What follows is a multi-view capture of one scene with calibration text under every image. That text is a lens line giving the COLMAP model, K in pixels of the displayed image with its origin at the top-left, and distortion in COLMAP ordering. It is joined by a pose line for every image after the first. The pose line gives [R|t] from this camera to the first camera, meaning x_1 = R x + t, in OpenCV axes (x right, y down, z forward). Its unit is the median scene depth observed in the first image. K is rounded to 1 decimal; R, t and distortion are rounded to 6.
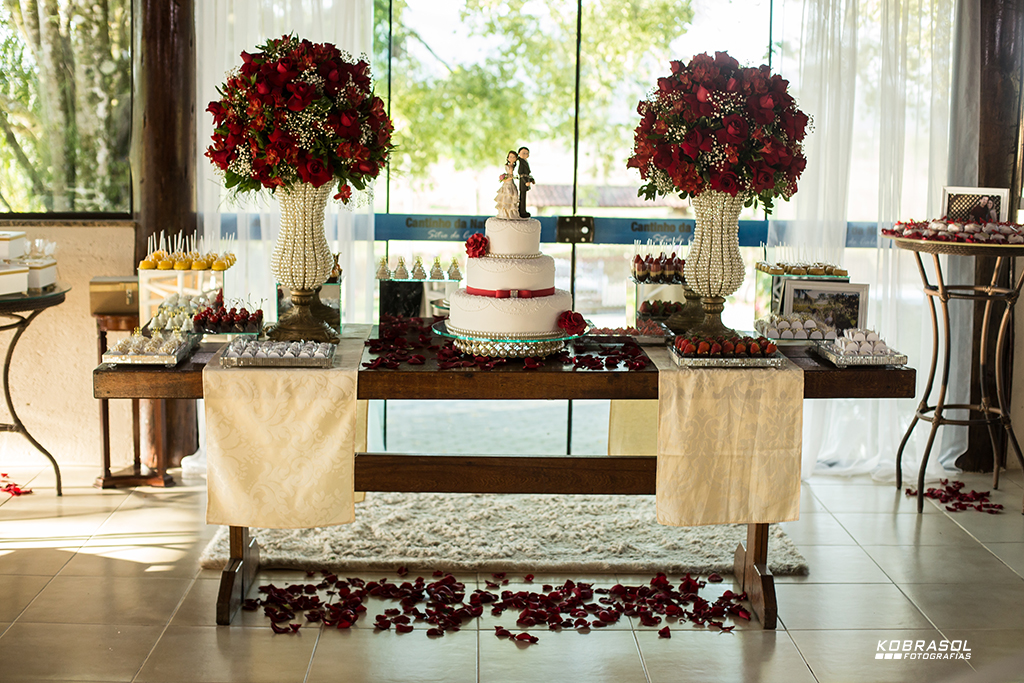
lens RADIAL K [[1473.3, 0, 512.0], [0, 1473.3, 341.5], [0, 0, 1]] dist [-0.138368, 0.058841]
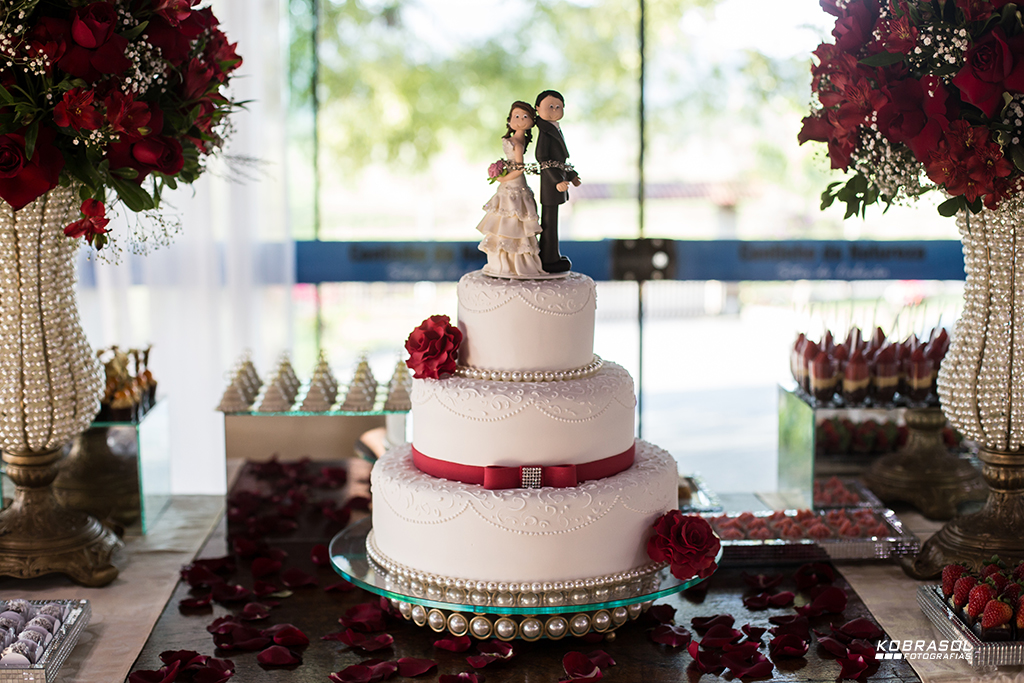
lens RADIAL K [[1473.3, 0, 512.0], [0, 1473.3, 341.5], [0, 0, 1]] dist [-0.138368, 0.058841]
pose [[0.999632, -0.019236, -0.019115, 0.004186], [0.019329, 0.999802, 0.004721, -0.067766], [0.019021, -0.005089, 0.999806, 0.607557]]
